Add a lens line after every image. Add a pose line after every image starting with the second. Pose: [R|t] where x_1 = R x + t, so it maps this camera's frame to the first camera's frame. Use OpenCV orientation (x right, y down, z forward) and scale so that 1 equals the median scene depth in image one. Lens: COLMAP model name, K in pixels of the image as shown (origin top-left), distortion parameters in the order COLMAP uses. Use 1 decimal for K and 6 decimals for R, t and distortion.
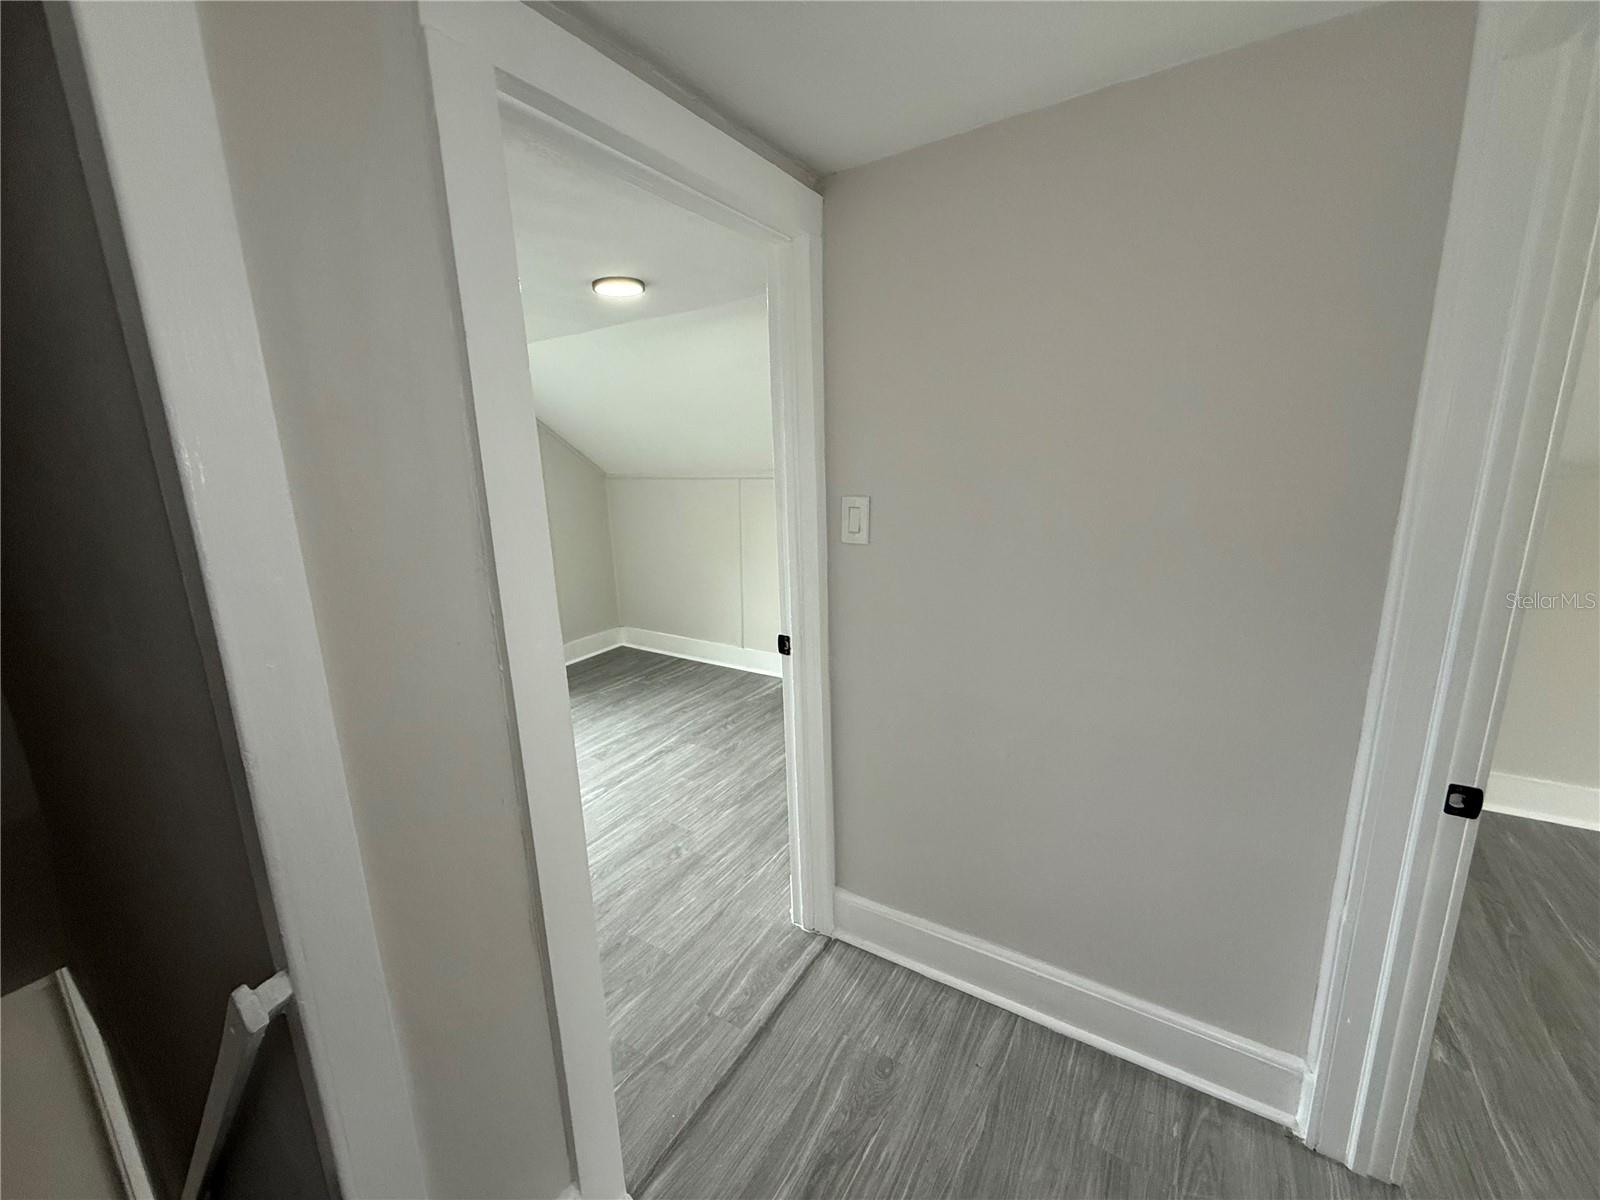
lens RADIAL K [[637.8, 0, 798.6], [0, 637.8, 598.7], [0, 0, 1]] dist [0.001046, -0.000226]
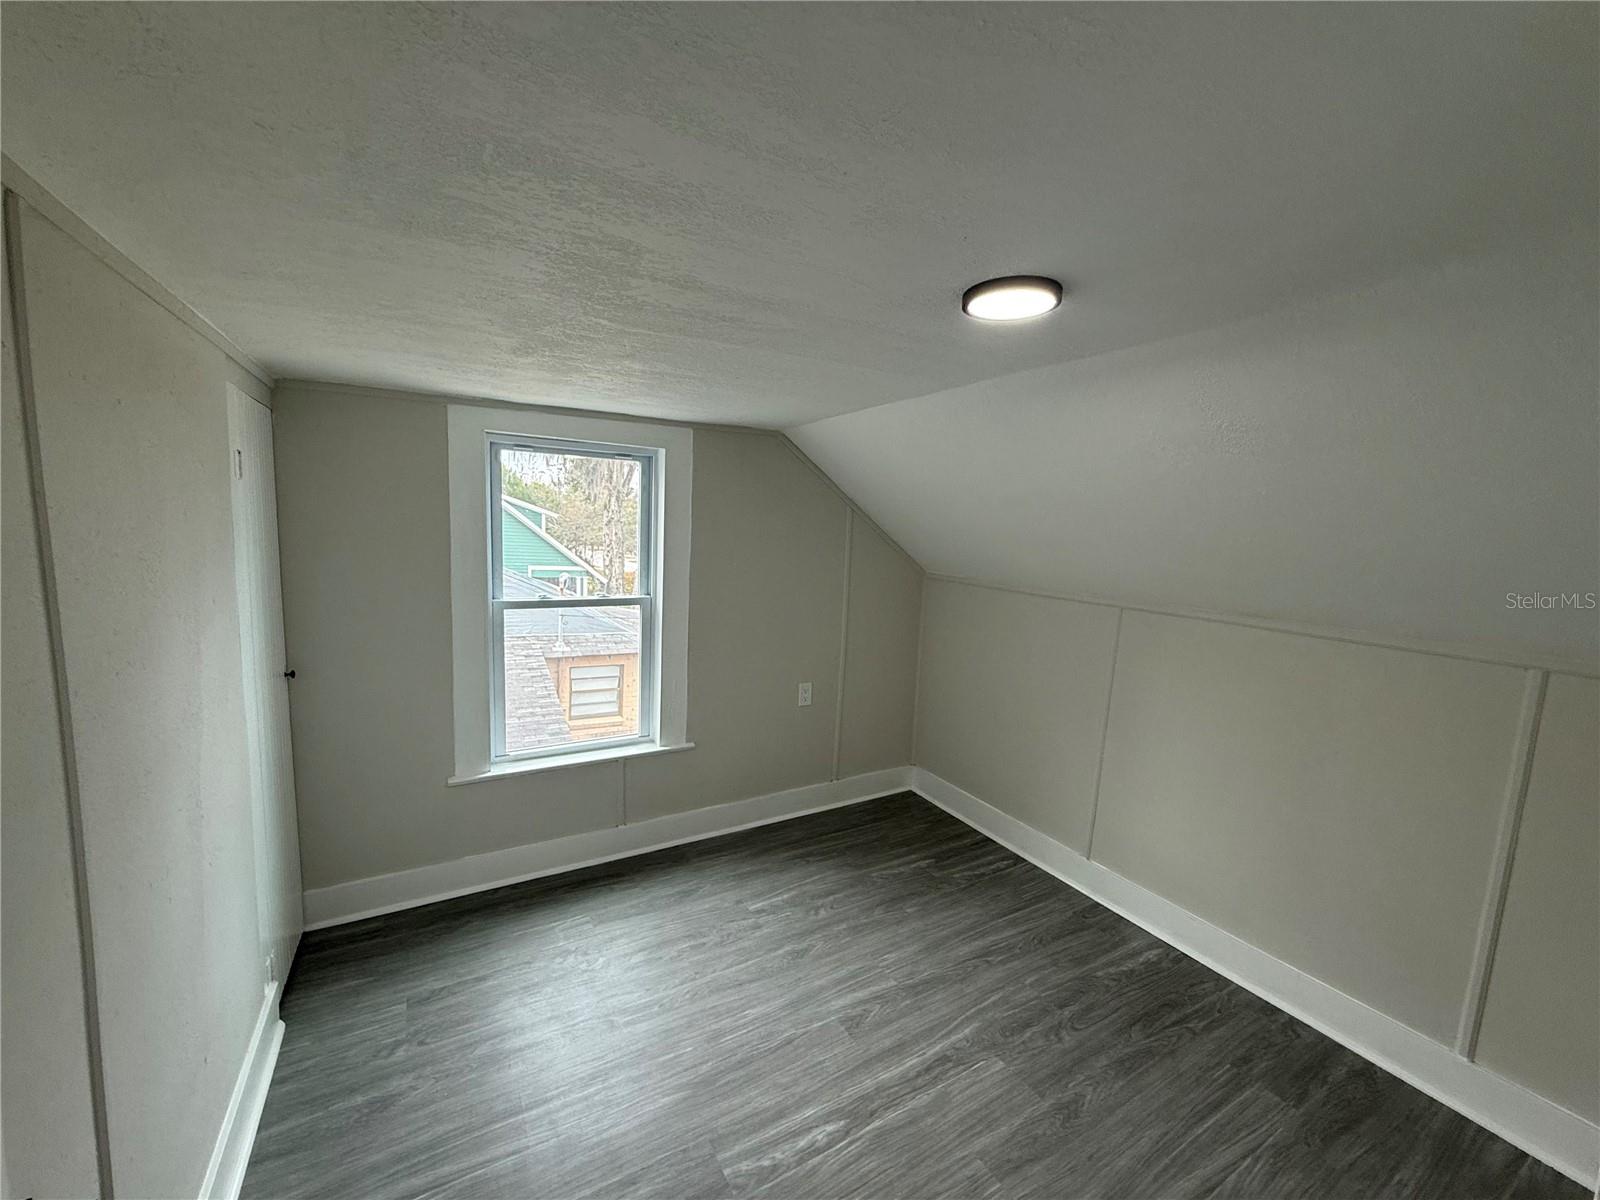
lens RADIAL K [[637.8, 0, 801.4], [0, 637.8, 599.2], [0, 0, 1]] dist [0.001046, -0.000226]
pose [[0.886521, 0.121593, -0.446425, -0.111663], [-0.170204, 0.982899, -0.070283, -0.112949], [0.430245, 0.138291, 0.892057, 0.317625]]
